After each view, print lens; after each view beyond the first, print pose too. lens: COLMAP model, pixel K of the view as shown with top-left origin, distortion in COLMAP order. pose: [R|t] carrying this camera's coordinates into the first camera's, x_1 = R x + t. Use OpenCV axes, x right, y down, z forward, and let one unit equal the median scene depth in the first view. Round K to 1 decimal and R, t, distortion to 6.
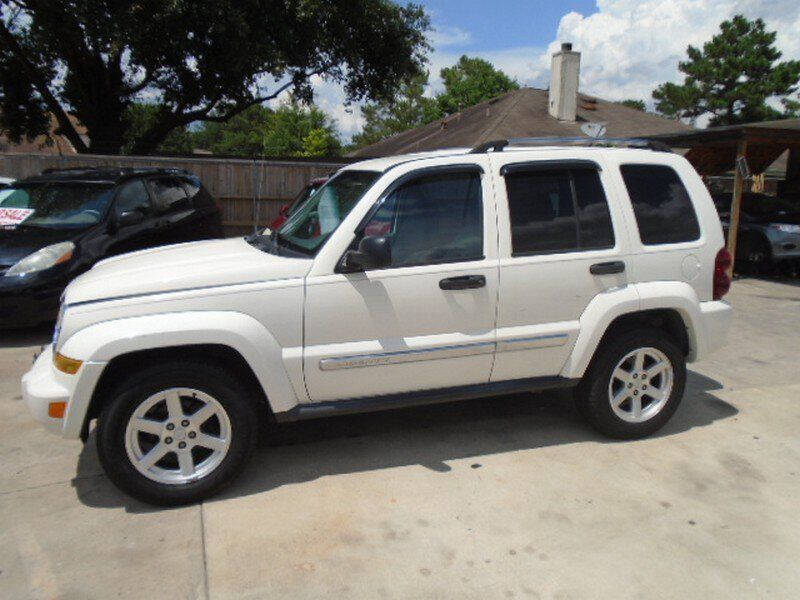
lens RADIAL K [[613.8, 0, 399.3], [0, 613.8, 299.9], [0, 0, 1]] dist [-0.011105, 0.003406]
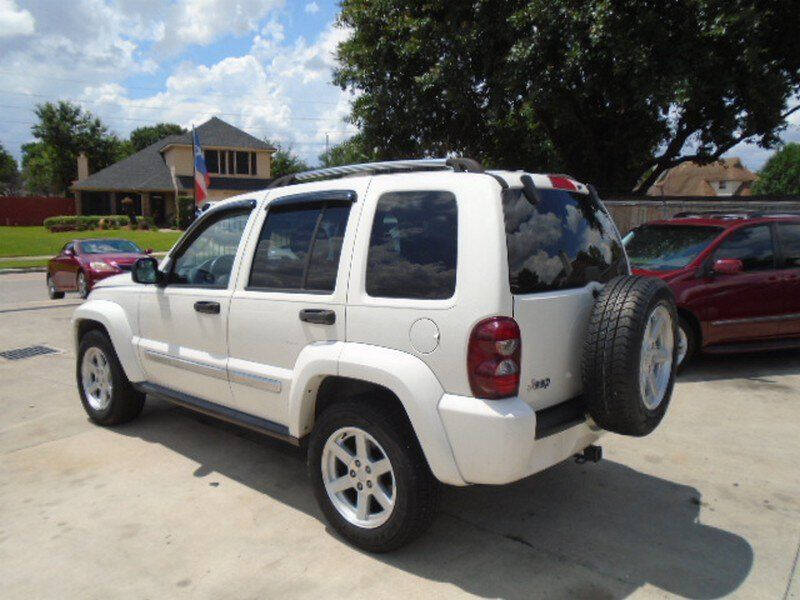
lens RADIAL K [[613.8, 0, 401.2], [0, 613.8, 301.5], [0, 0, 1]] dist [-0.011105, 0.003406]
pose [[0.528949, 0.106429, -0.841954, 1.204021], [-0.165410, 0.986007, 0.020722, -0.118020], [0.832378, 0.128307, 0.539152, 0.695037]]
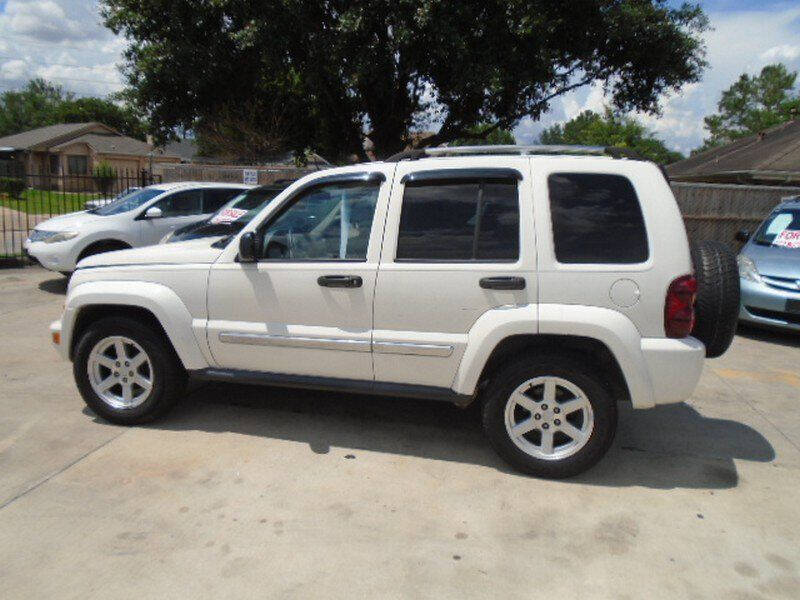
lens RADIAL K [[613.8, 0, 398.7], [0, 613.8, 299.7], [0, 0, 1]] dist [-0.011105, 0.003406]
pose [[0.856286, 0.105197, -0.505675, 0.739561], [-0.117865, 0.993005, 0.006991, -0.015803], [0.502873, 0.053615, 0.862696, 0.122602]]
